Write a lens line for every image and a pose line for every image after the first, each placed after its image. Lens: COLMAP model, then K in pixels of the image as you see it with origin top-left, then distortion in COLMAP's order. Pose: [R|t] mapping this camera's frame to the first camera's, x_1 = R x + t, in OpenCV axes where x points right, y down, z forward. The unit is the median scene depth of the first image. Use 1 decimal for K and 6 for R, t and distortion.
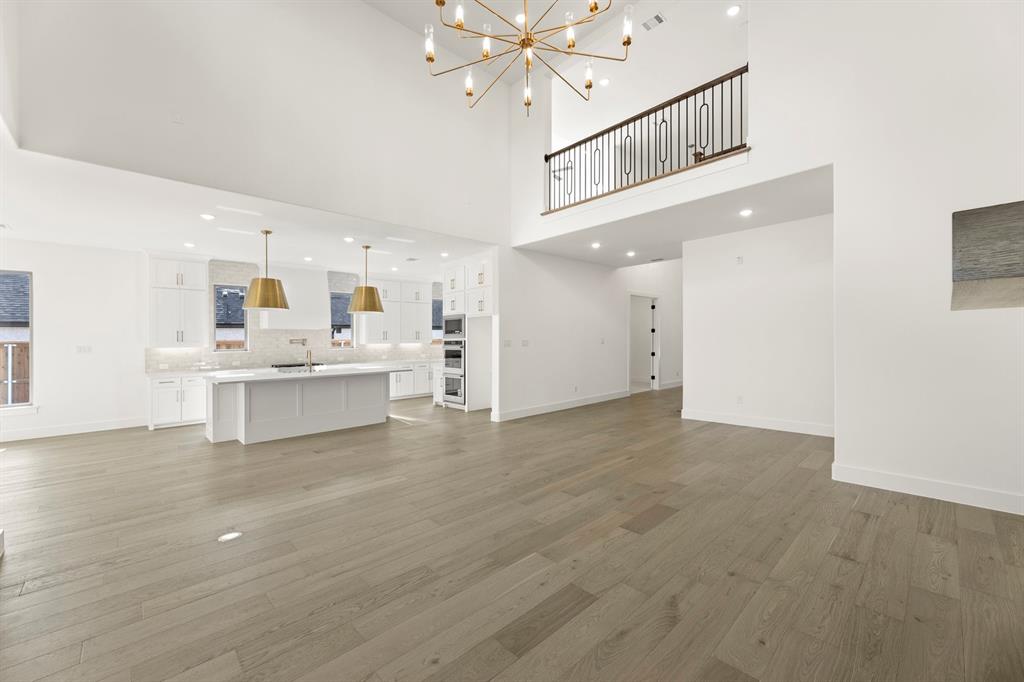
lens RADIAL K [[417.3, 0, 522.3], [0, 417.3, 338.9], [0, 0, 1]] dist [-0.001619, -0.000358]
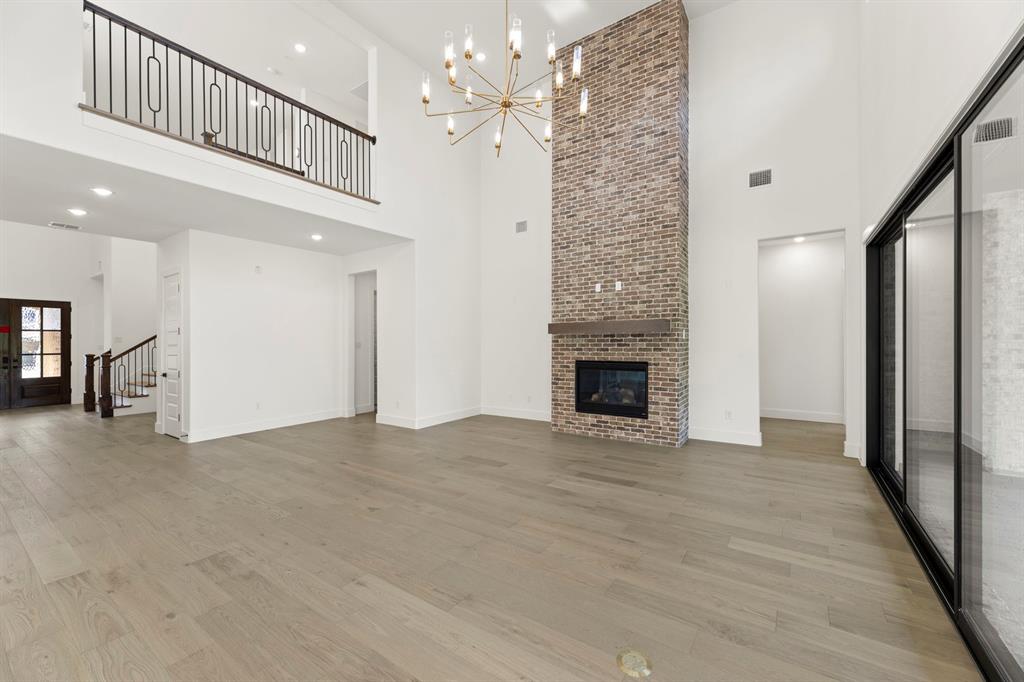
lens RADIAL K [[405.6, 0, 507.8], [0, 405.6, 346.4], [0, 0, 1]] dist [-0.000836, -0.000373]
pose [[-0.192451, 0.008931, 0.981266, -0.731625], [0.009118, 0.999932, -0.007312, 0.016519], [-0.981264, 0.007540, -0.192519, 0.760704]]
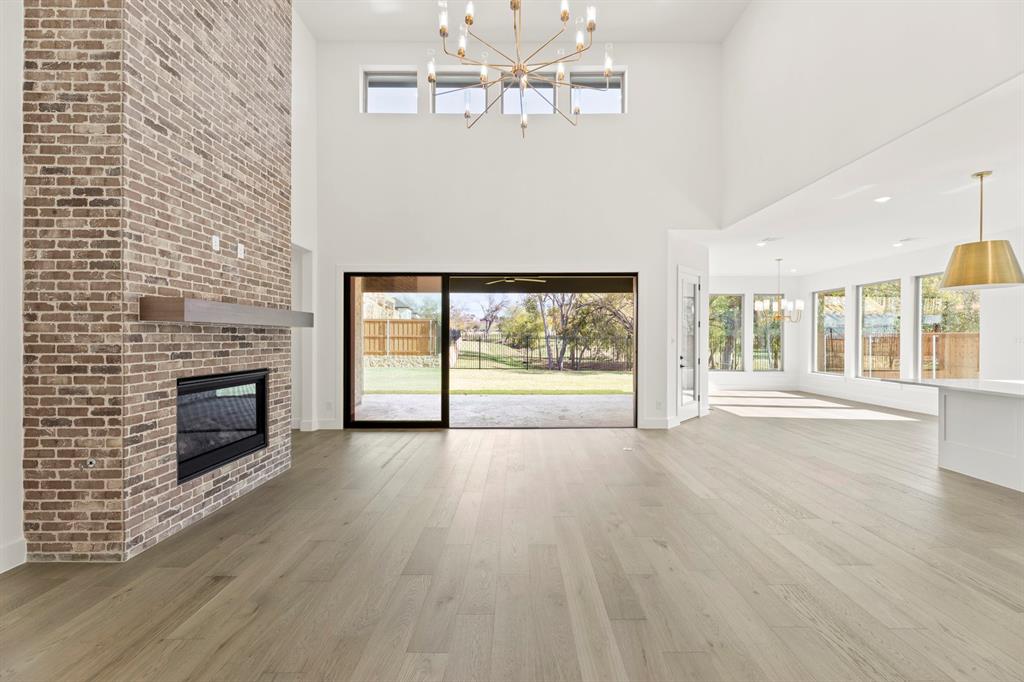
lens RADIAL K [[405.6, 0, 507.8], [0, 405.6, 346.4], [0, 0, 1]] dist [-0.000836, -0.000373]
pose [[-0.717003, 0.030498, -0.696403, 0.477323], [0.013119, 0.999456, 0.030262, -0.005906], [0.696947, 0.012562, -0.717013, 1.074361]]
